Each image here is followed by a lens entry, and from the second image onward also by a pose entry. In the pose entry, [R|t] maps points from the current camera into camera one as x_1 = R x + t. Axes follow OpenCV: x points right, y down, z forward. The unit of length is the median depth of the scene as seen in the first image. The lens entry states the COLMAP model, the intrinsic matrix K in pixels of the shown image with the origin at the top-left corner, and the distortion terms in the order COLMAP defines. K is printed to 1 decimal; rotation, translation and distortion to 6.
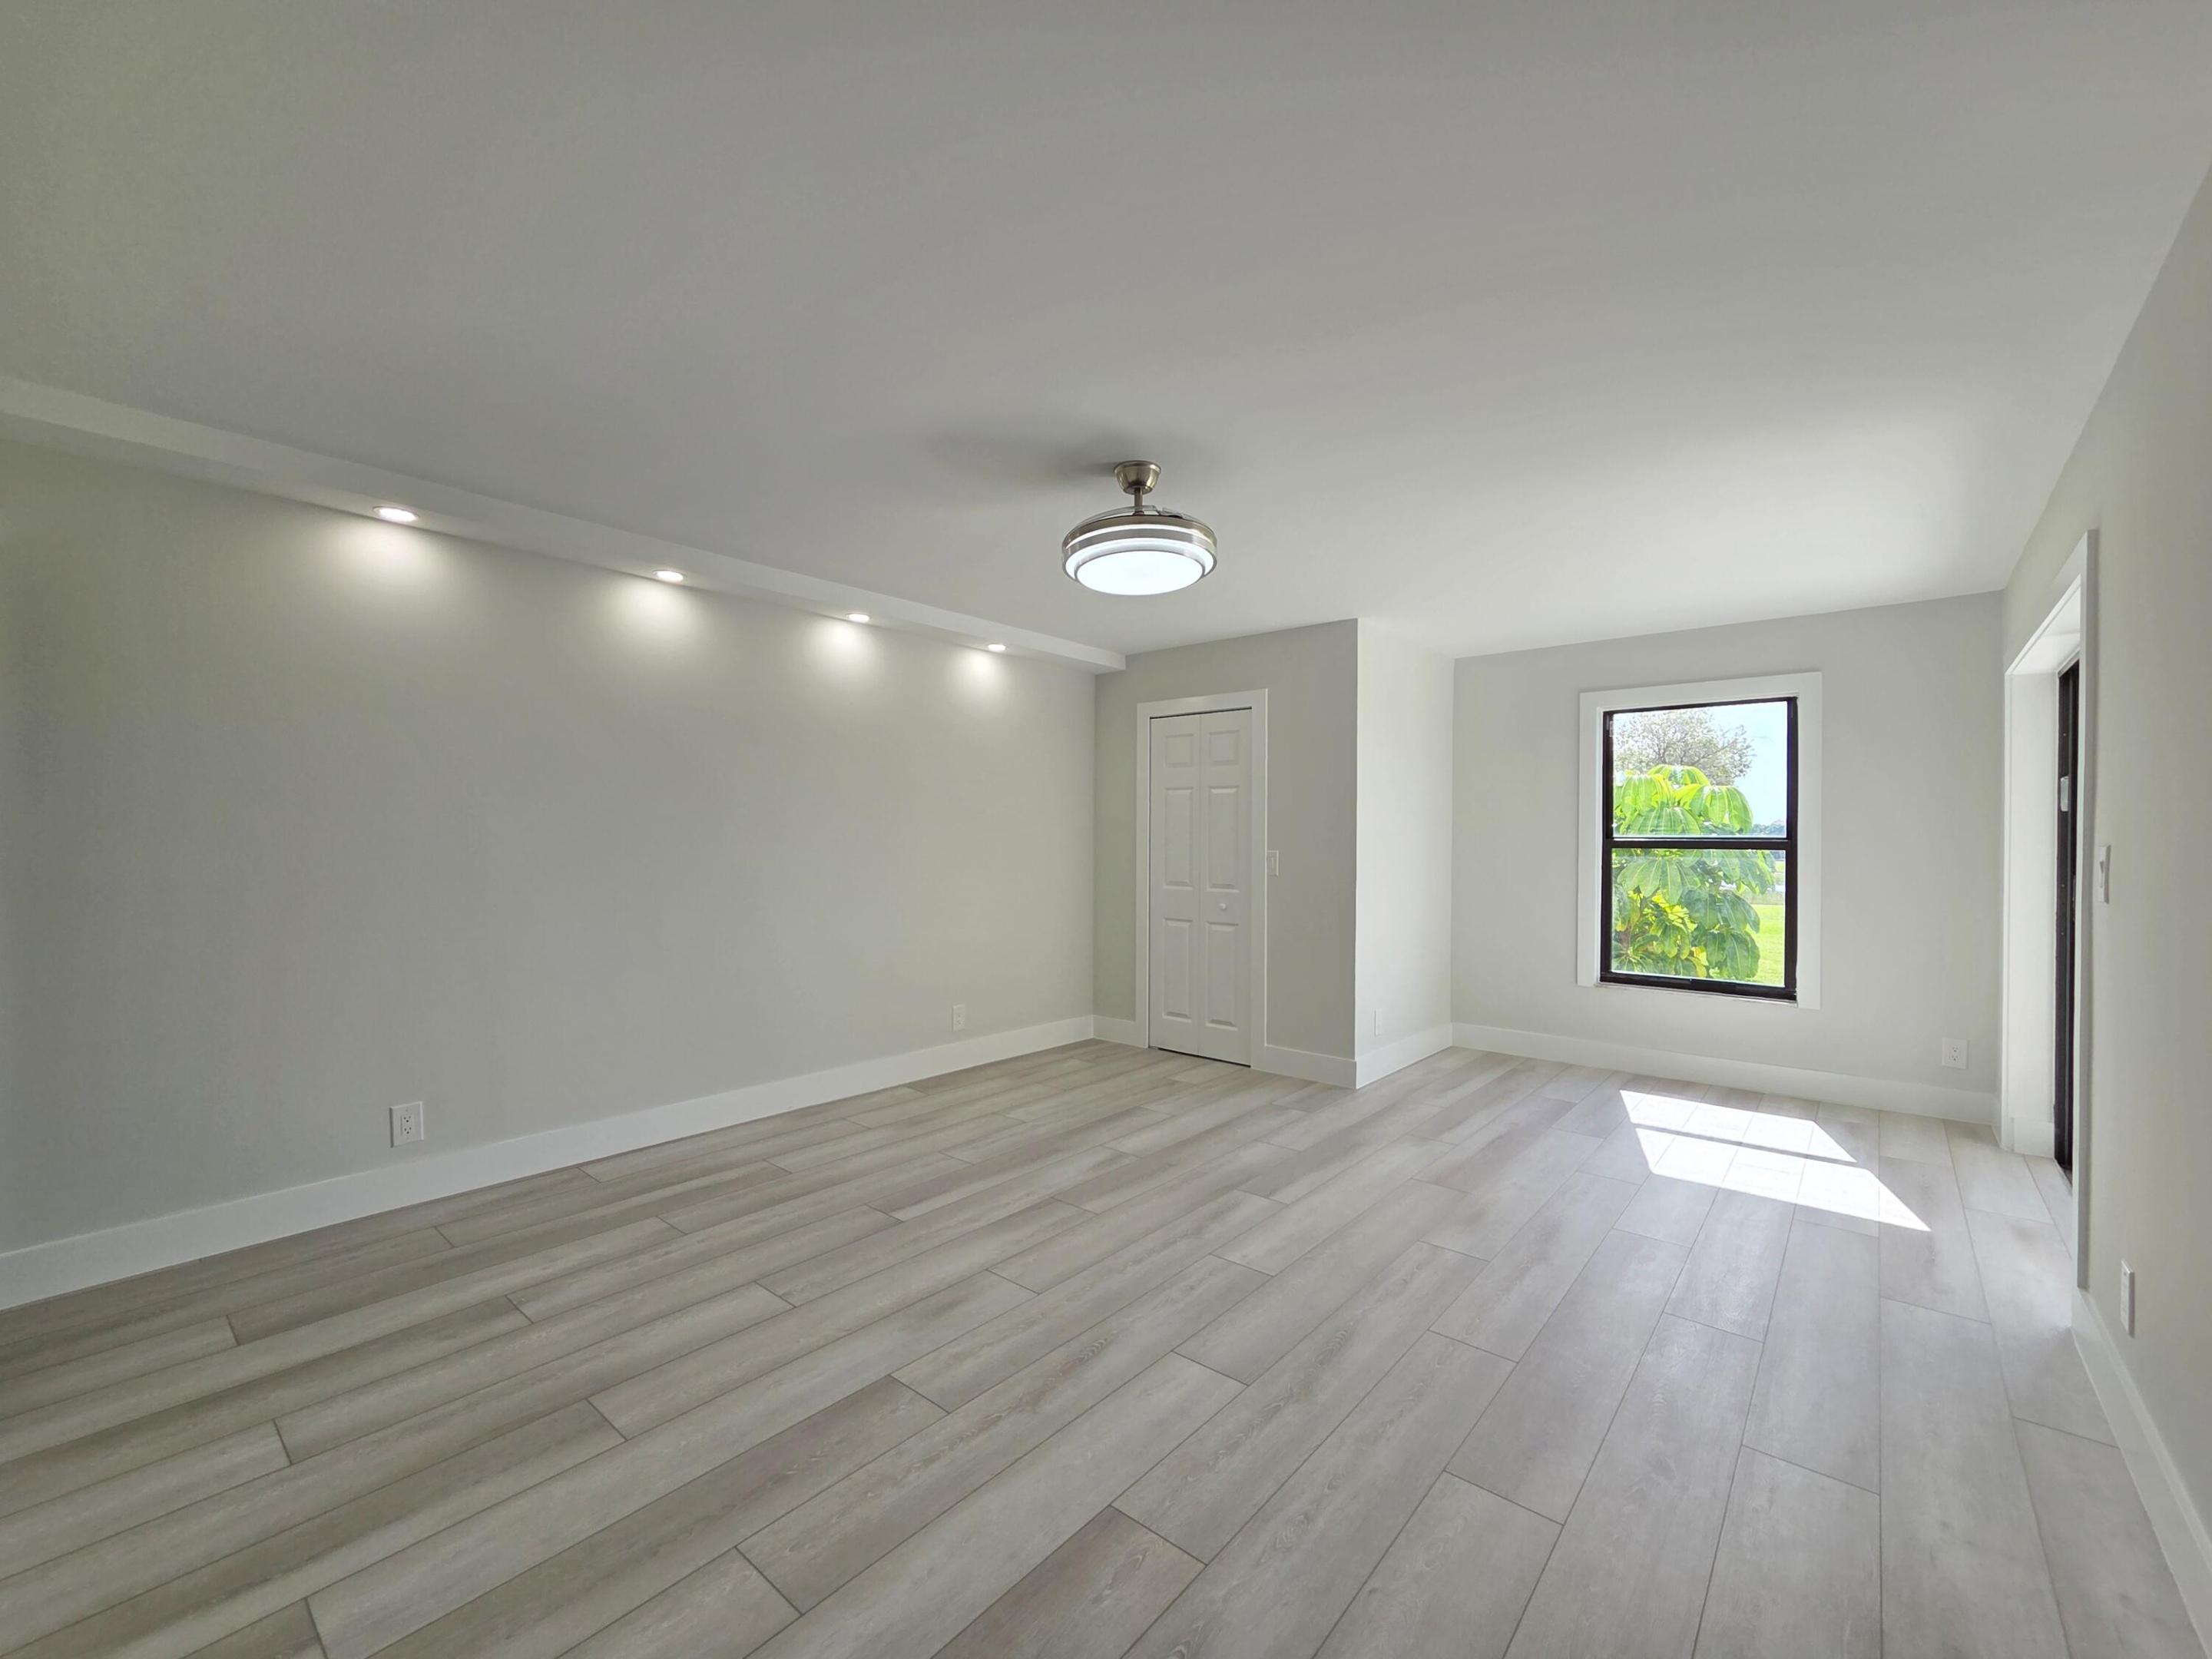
lens RADIAL K [[902.4, 0, 1106.0], [0, 902.4, 829.5], [0, 0, 1]] dist [0.000094, 0.000128]
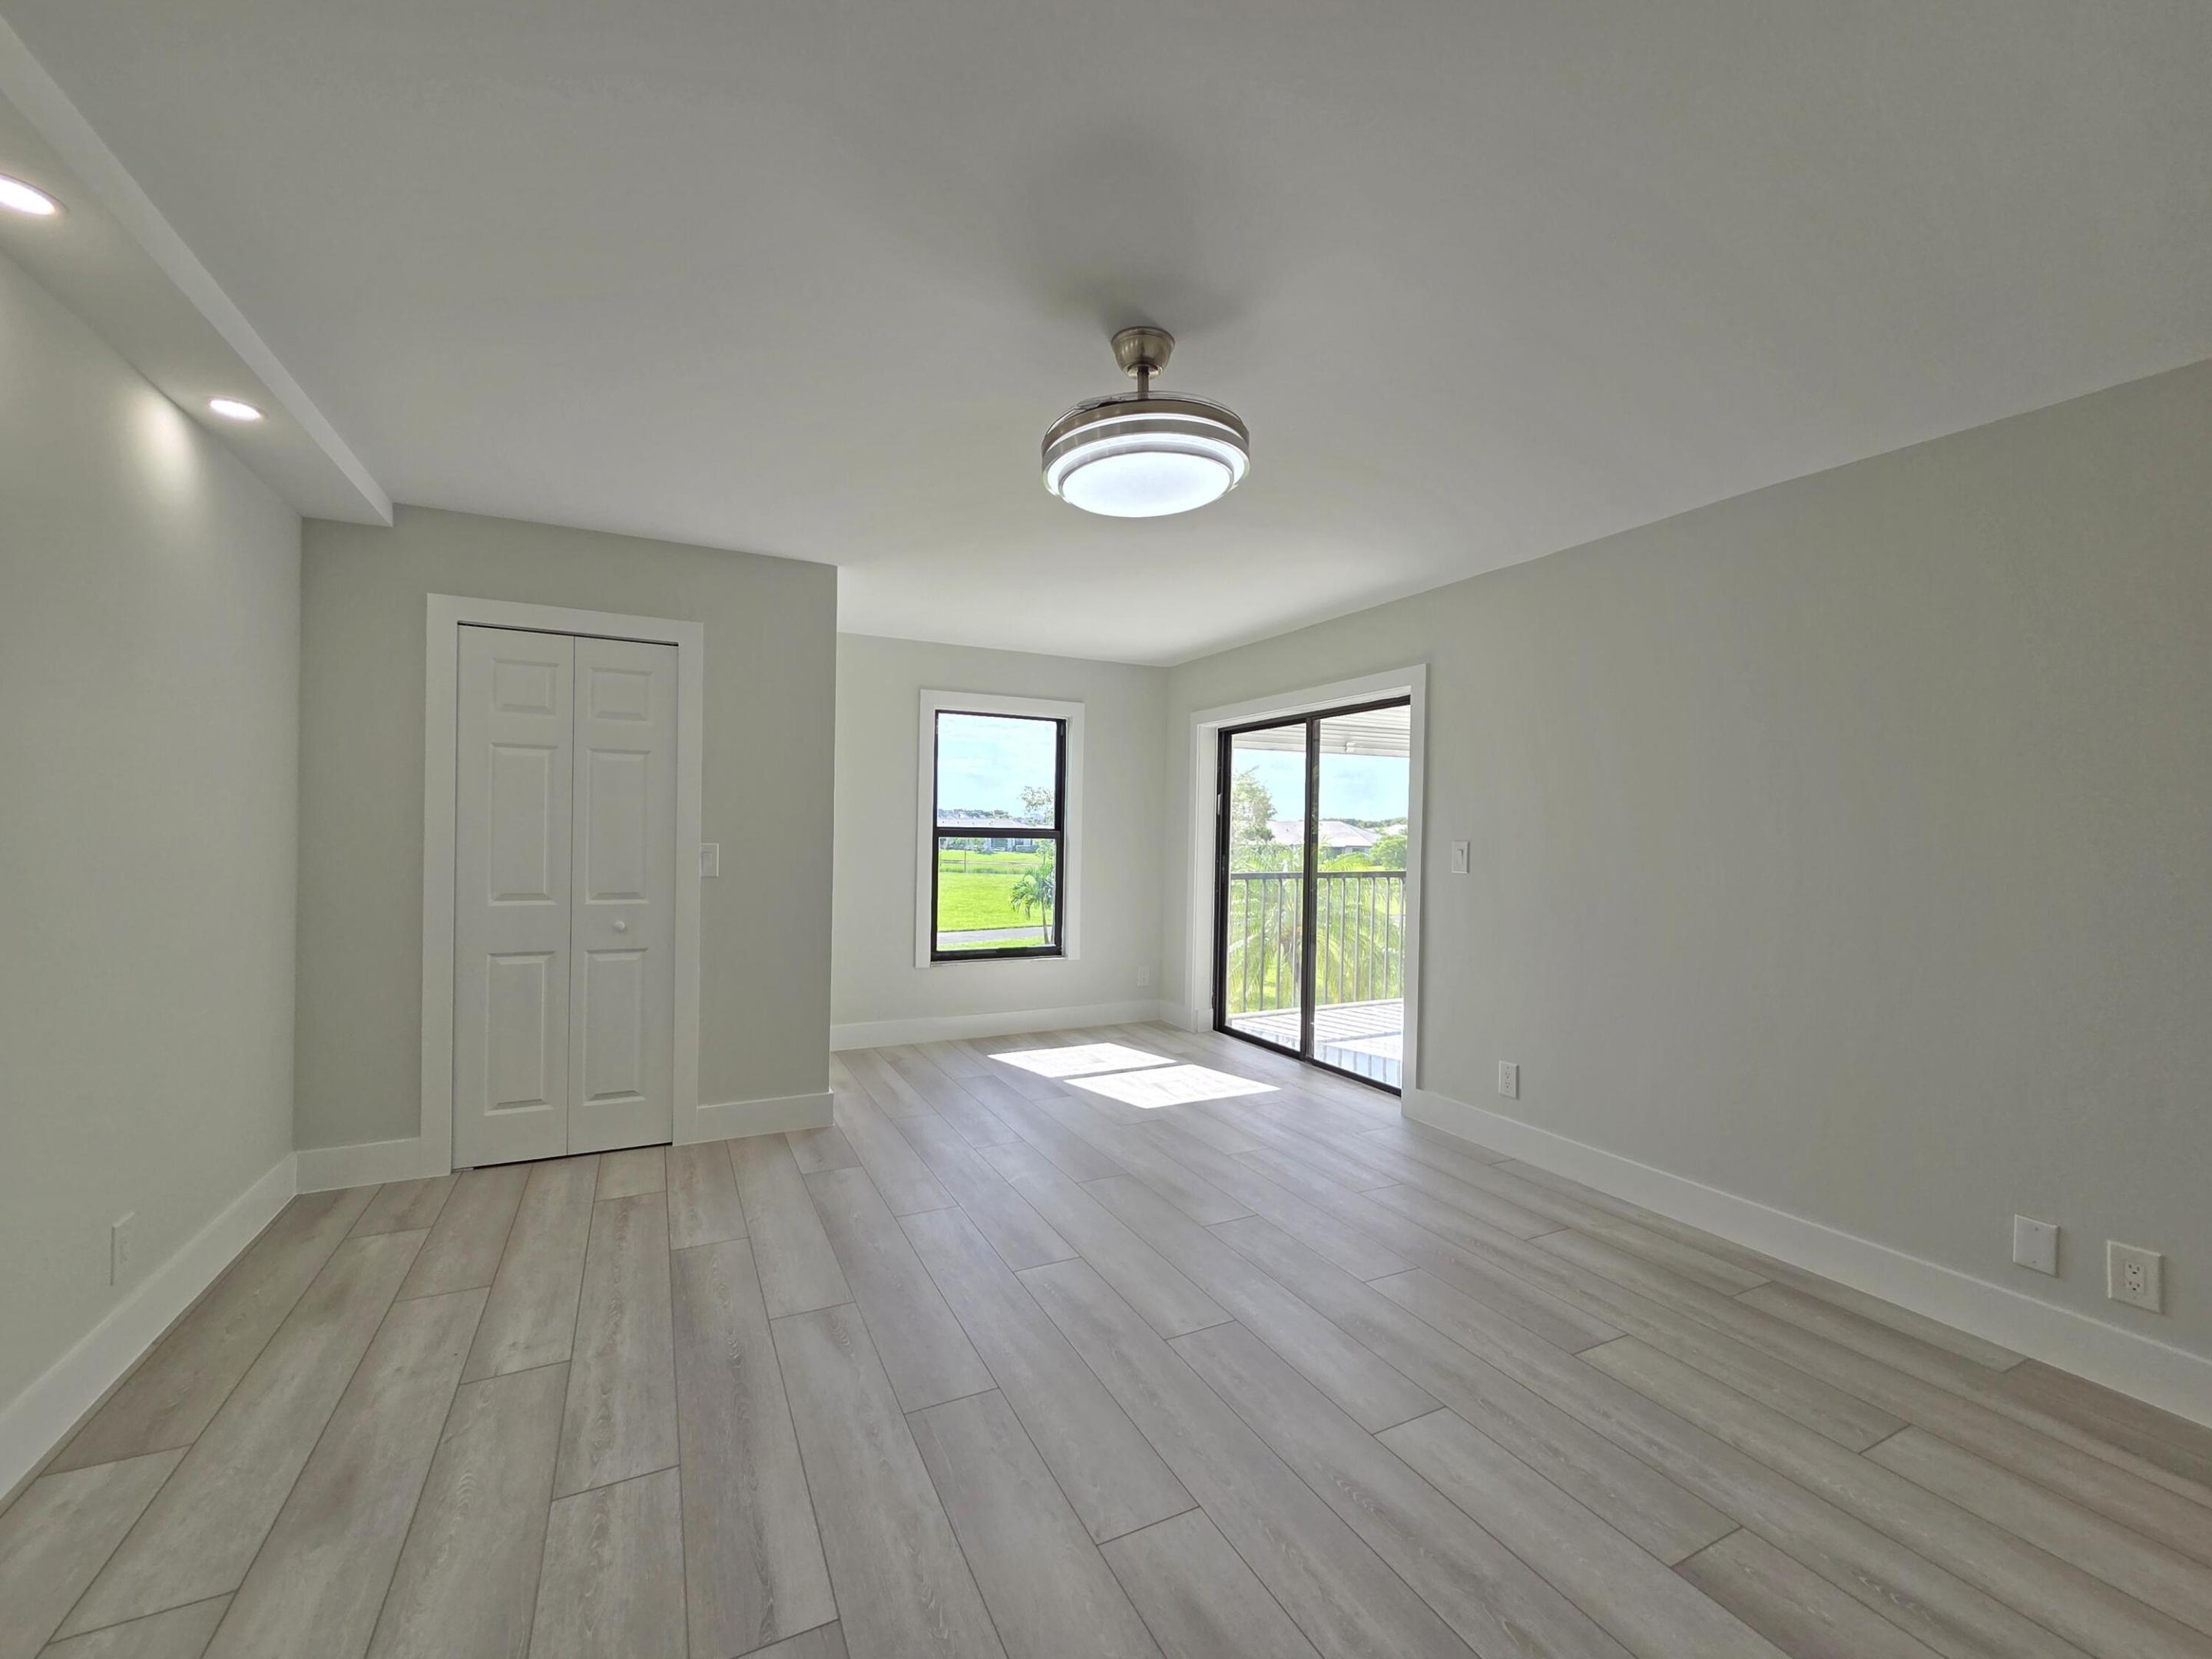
lens RADIAL K [[902.4, 0, 1106.0], [0, 902.4, 829.5], [0, 0, 1]] dist [0.000094, 0.000128]
pose [[0.388016, 0.001359, 0.921651, -0.422401], [-0.024713, 0.999655, 0.008930, -0.003327], [-0.921321, -0.026242, 0.387916, 0.465593]]
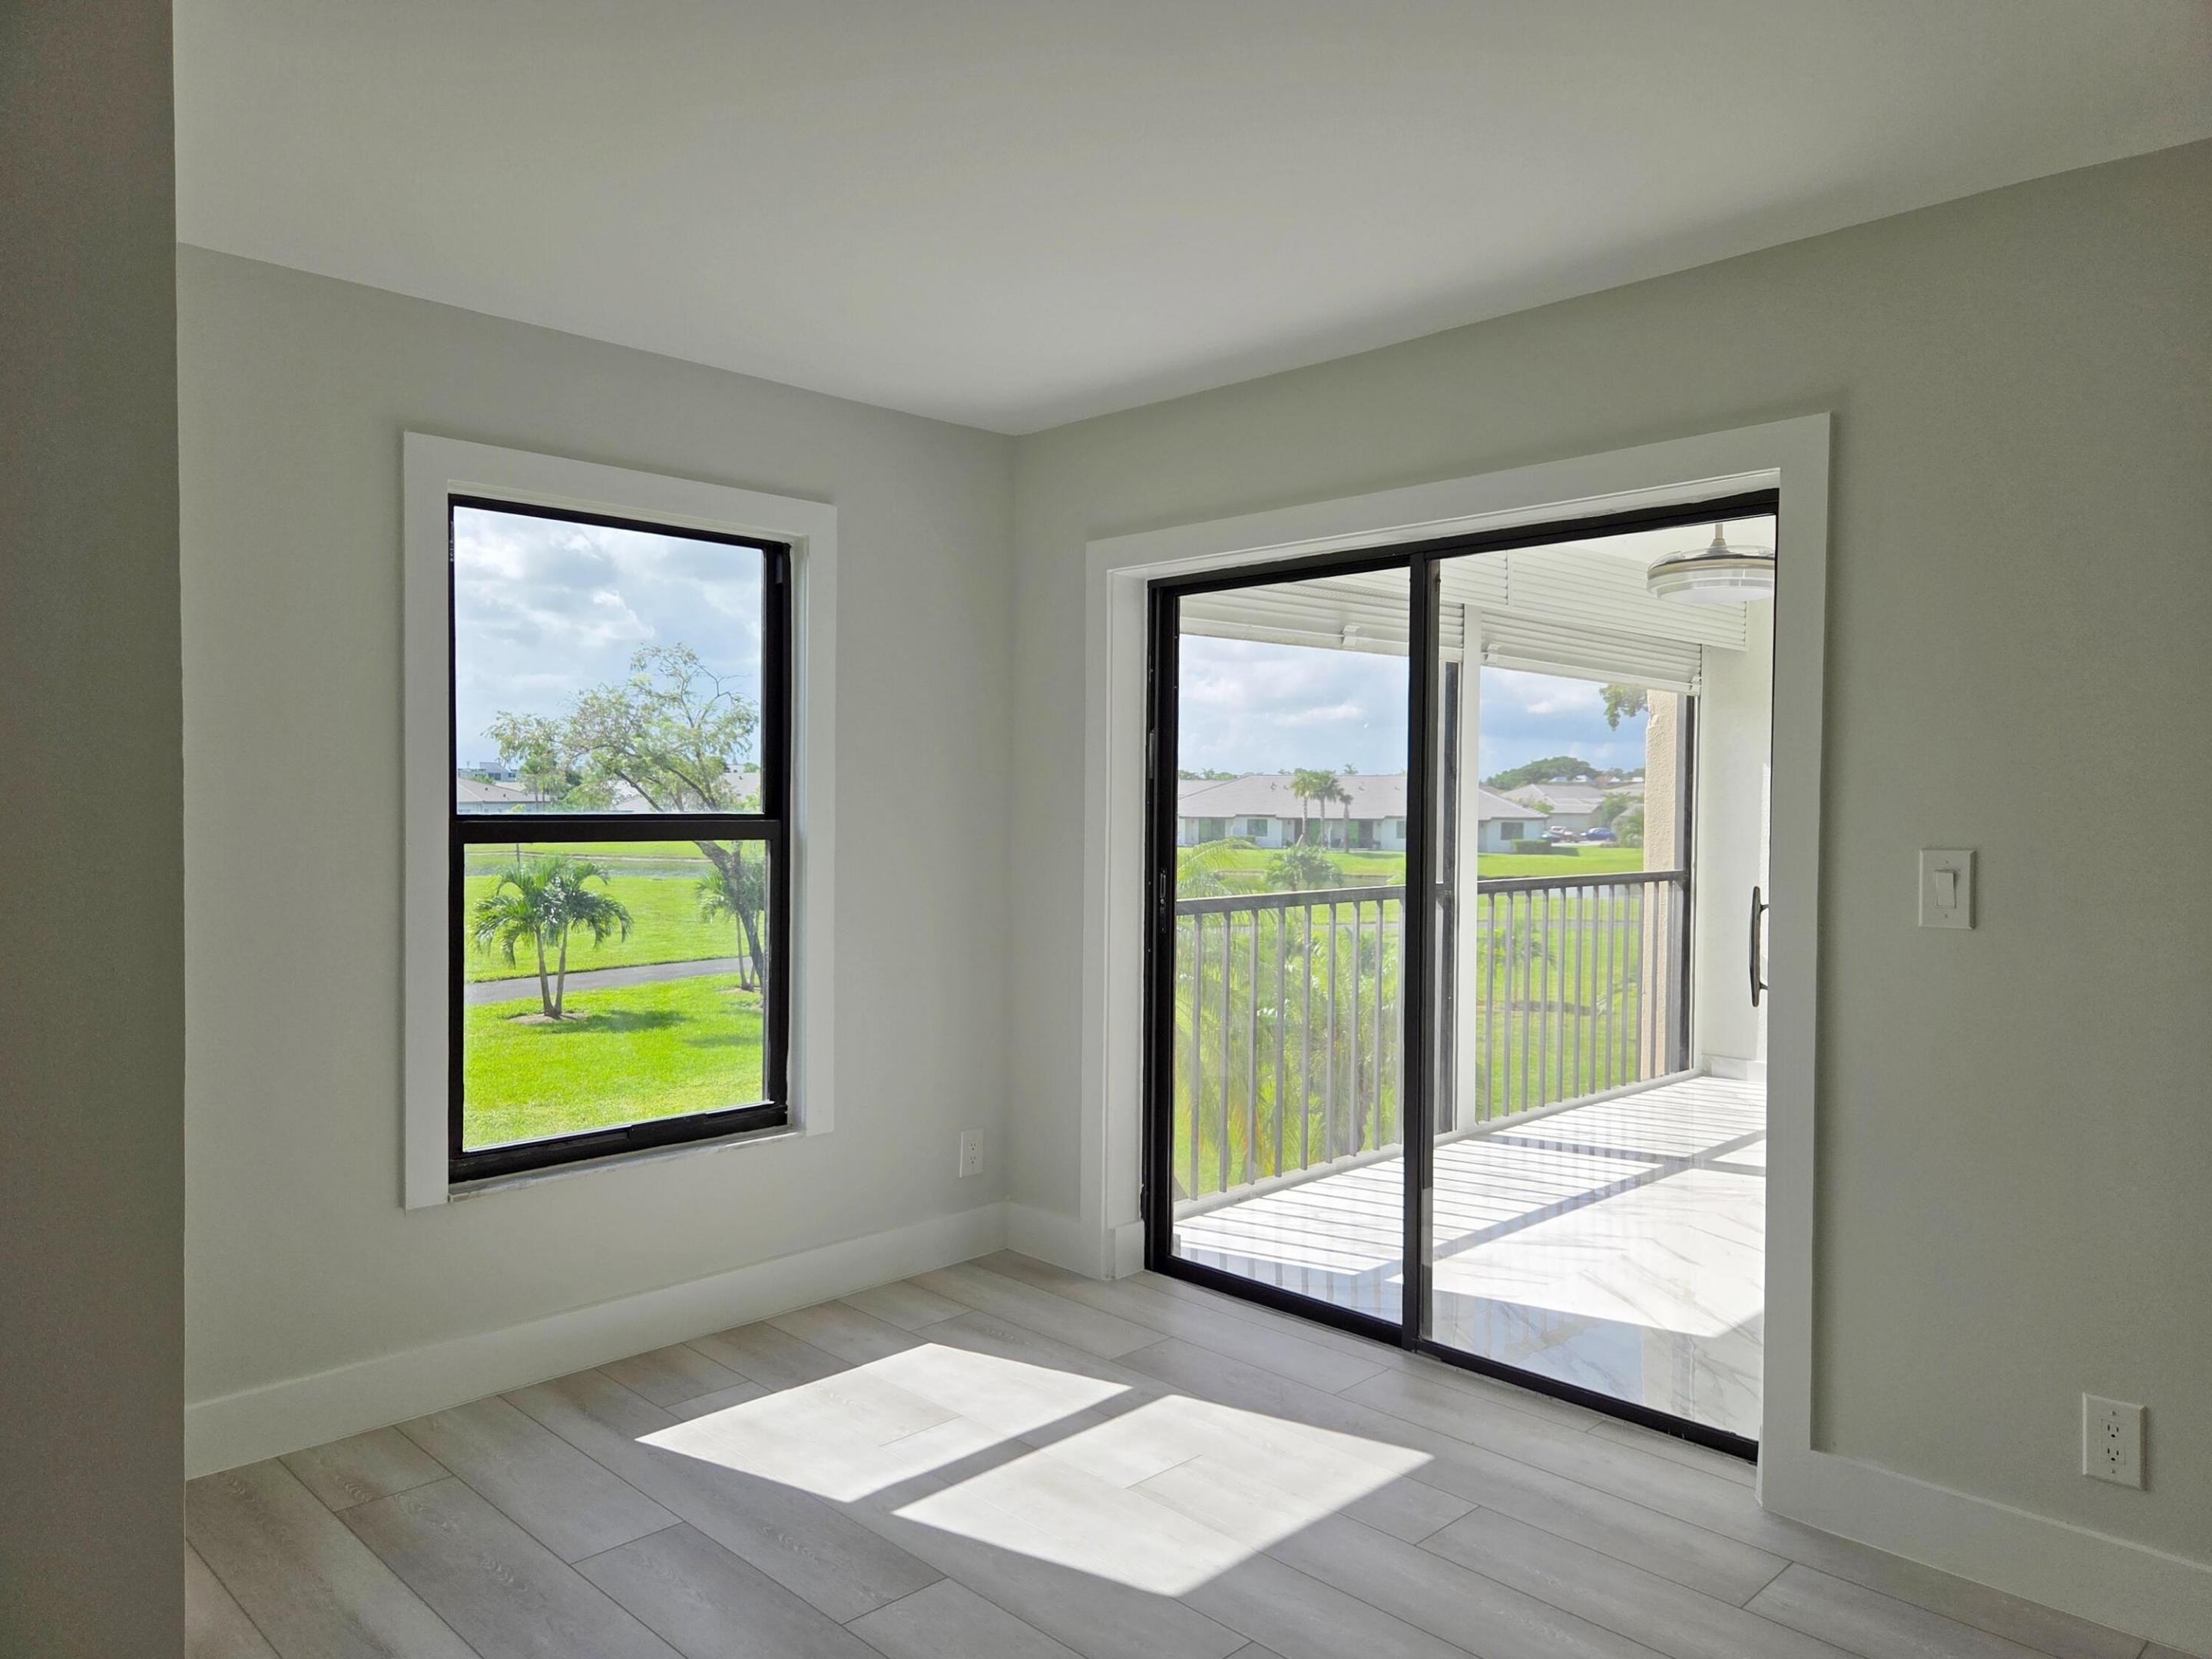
lens RADIAL K [[1510.2, 0, 1134.1], [0, 1510.2, 824.2], [0, 0, 1]] dist [0.078191, -0.064702]
pose [[0.081487, -0.022785, 0.996414, -0.104788], [-0.018788, 0.999526, 0.024392, -0.011122], [-0.996497, -0.020709, 0.081020, 0.764621]]
